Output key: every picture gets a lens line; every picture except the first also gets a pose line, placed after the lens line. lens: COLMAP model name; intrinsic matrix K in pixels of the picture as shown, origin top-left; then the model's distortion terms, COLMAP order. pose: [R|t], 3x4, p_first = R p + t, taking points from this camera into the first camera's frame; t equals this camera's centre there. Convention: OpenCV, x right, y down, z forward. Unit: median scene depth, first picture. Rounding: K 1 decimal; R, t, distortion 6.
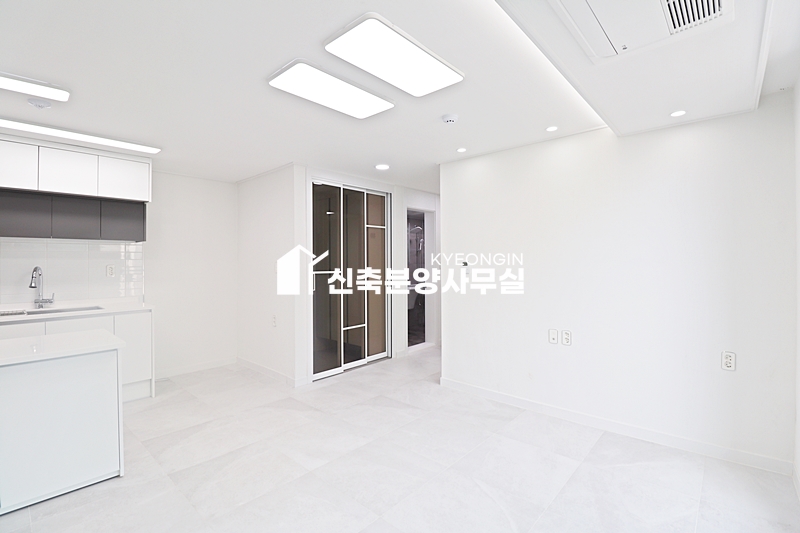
lens RADIAL K [[375.7, 0, 405.2], [0, 375.7, 259.1], [0, 0, 1]] dist [-0.024441, 0.000468]
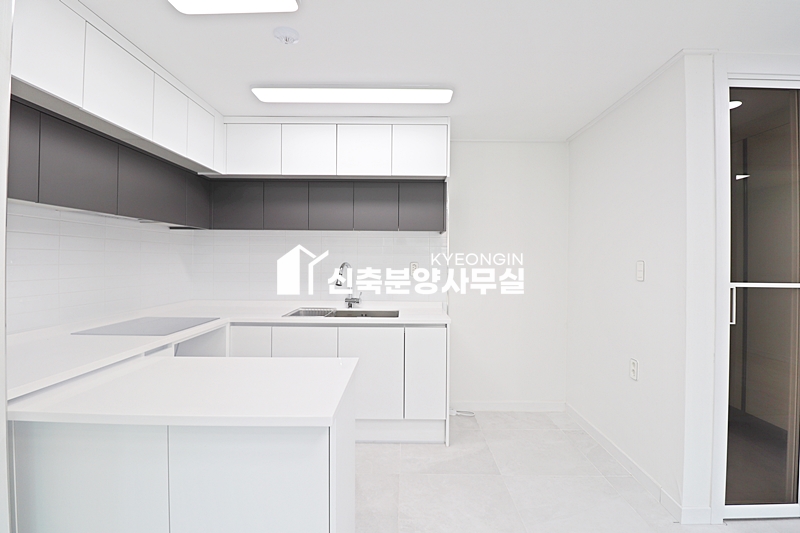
lens RADIAL K [[375.7, 0, 405.2], [0, 375.7, 259.1], [0, 0, 1]] dist [-0.024441, 0.000468]
pose [[0.667955, 0.011758, -0.744108, -0.193567], [0.000013, 0.999875, 0.015810, -0.002424], [0.744201, -0.010570, 0.667872, 0.445832]]
